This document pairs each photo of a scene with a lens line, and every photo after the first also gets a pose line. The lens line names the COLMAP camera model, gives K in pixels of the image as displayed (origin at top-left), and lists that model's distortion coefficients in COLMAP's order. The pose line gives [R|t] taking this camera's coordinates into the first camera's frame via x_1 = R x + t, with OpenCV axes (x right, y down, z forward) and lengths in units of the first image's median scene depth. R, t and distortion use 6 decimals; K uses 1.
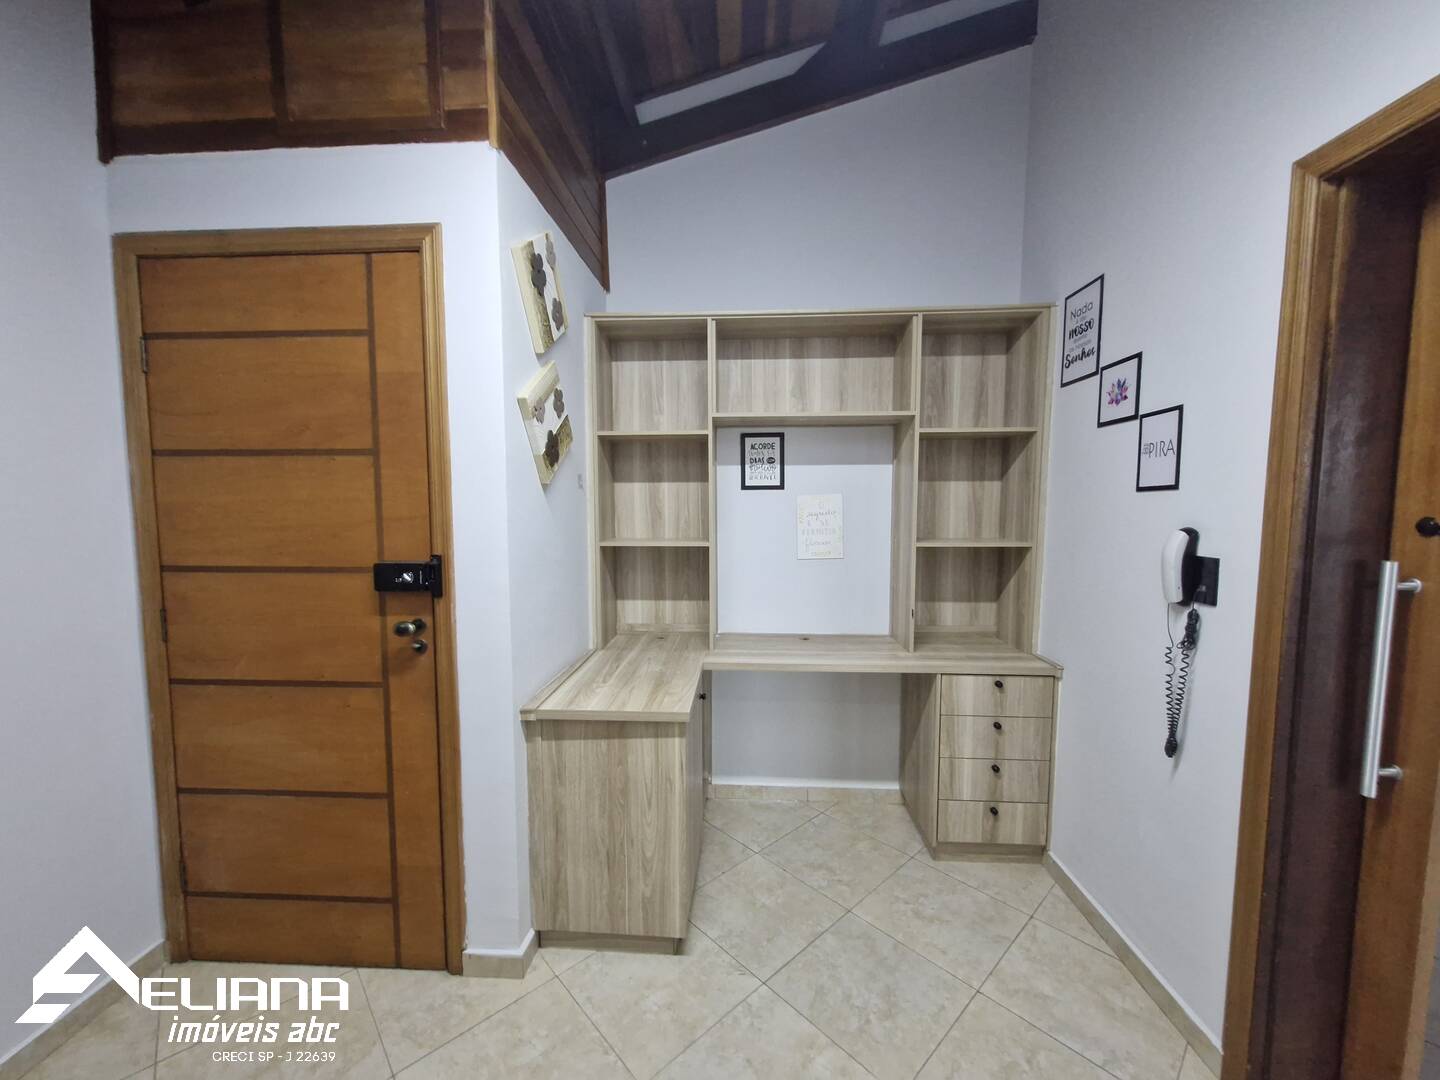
lens RADIAL K [[562.6, 0, 721.5], [0, 562.6, 546.5], [0, 0, 1]] dist [0.001056, -0.000457]
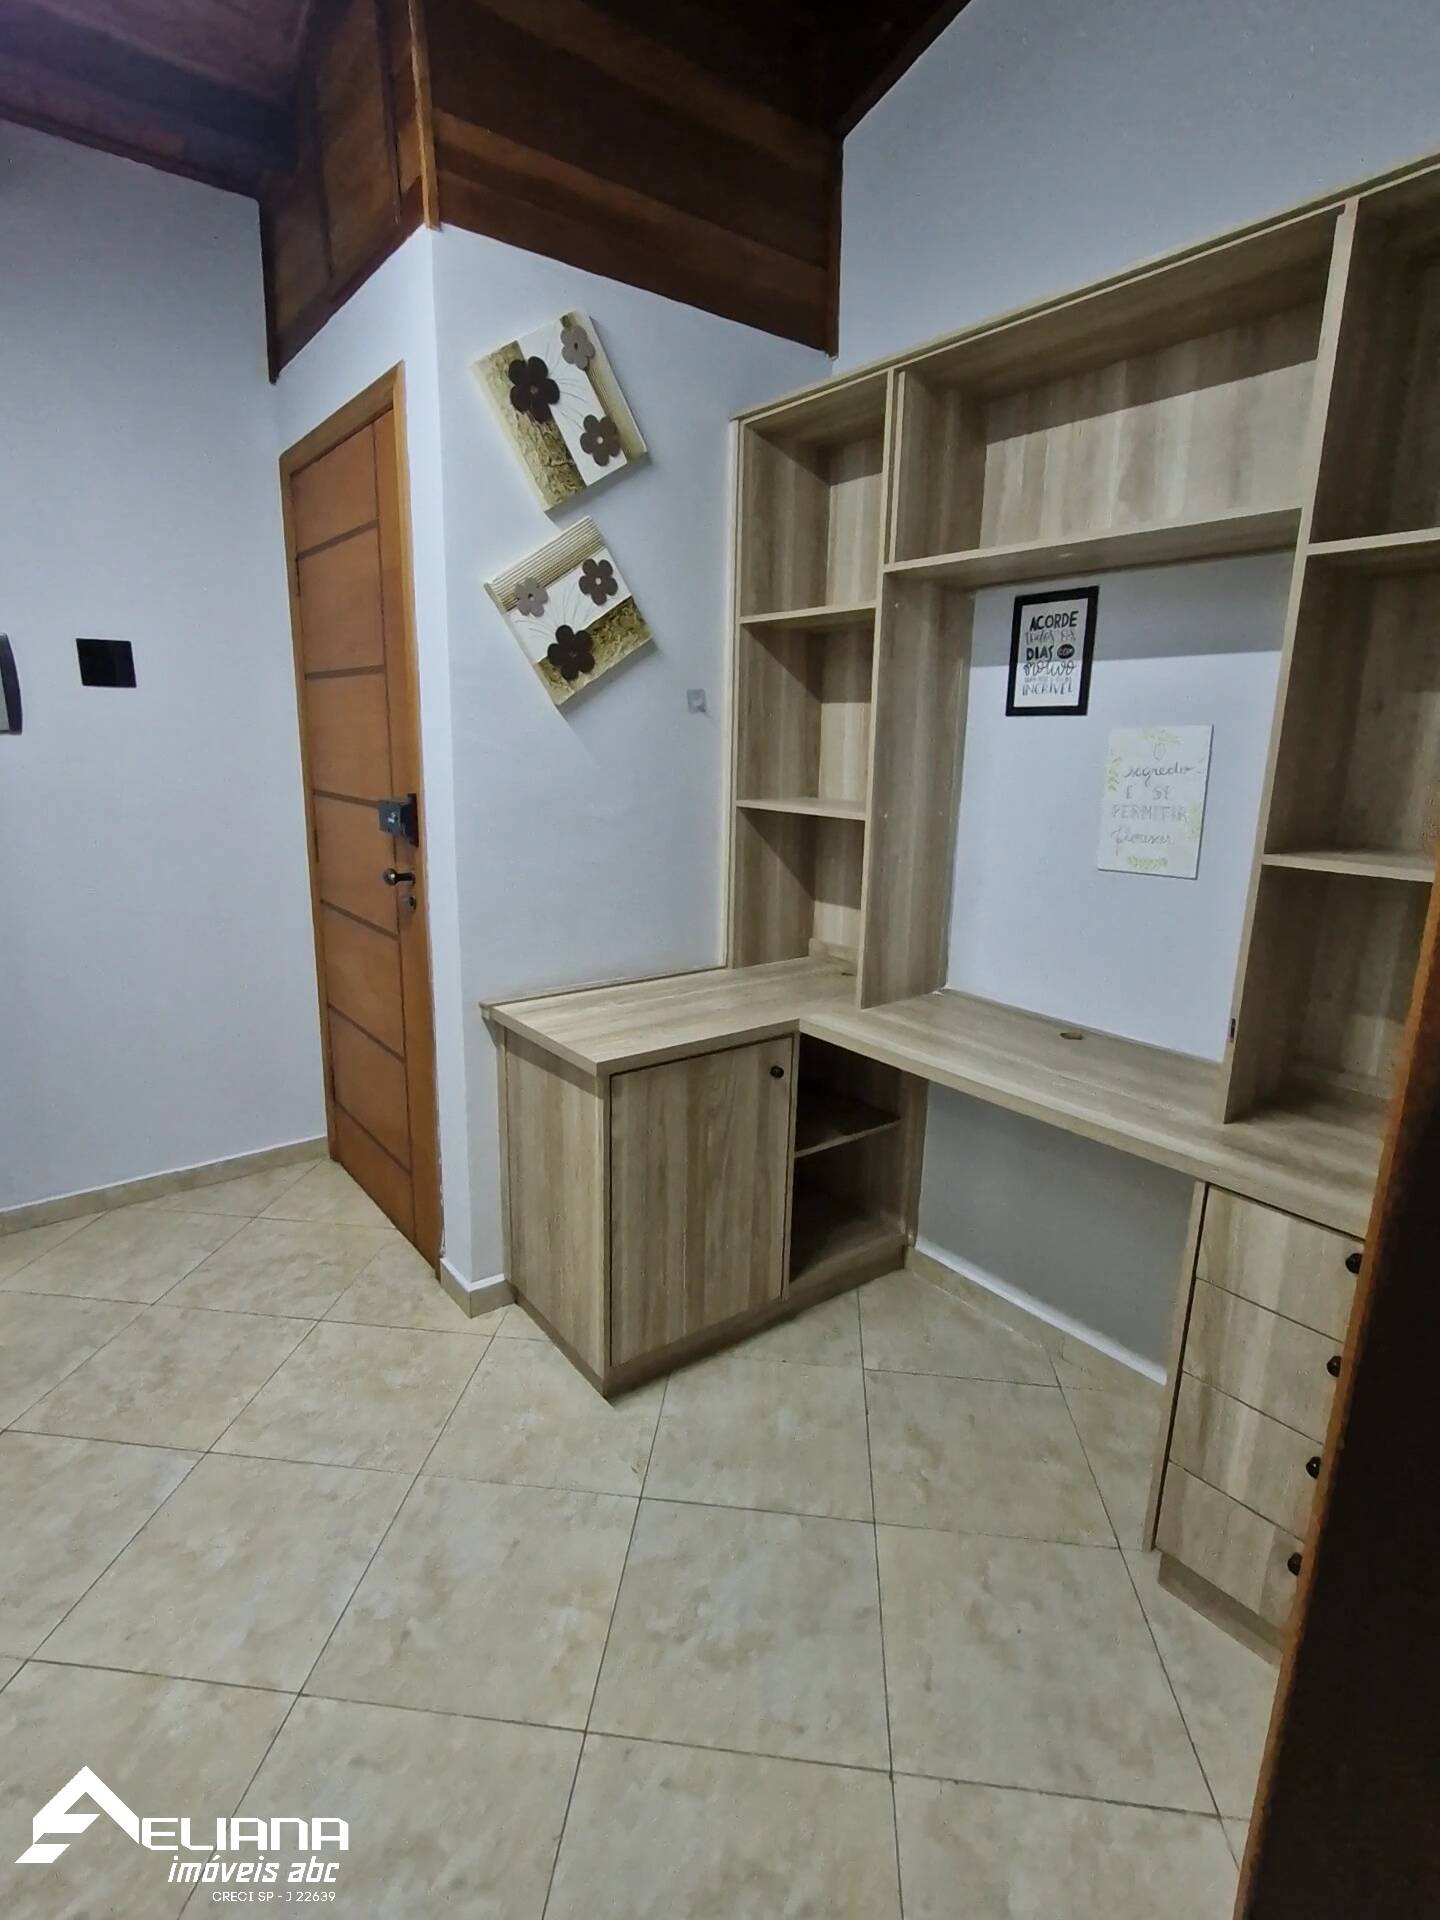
lens RADIAL K [[950.4, 0, 724.9], [0, 950.4, 956.1], [0, 0, 1]] dist [0.000261, -0.000971]
pose [[0.655804, 0.184775, -0.731969, 0.594999], [-0.080007, 0.981135, 0.175992, -0.023101], [0.750679, -0.056854, 0.658216, 0.282298]]
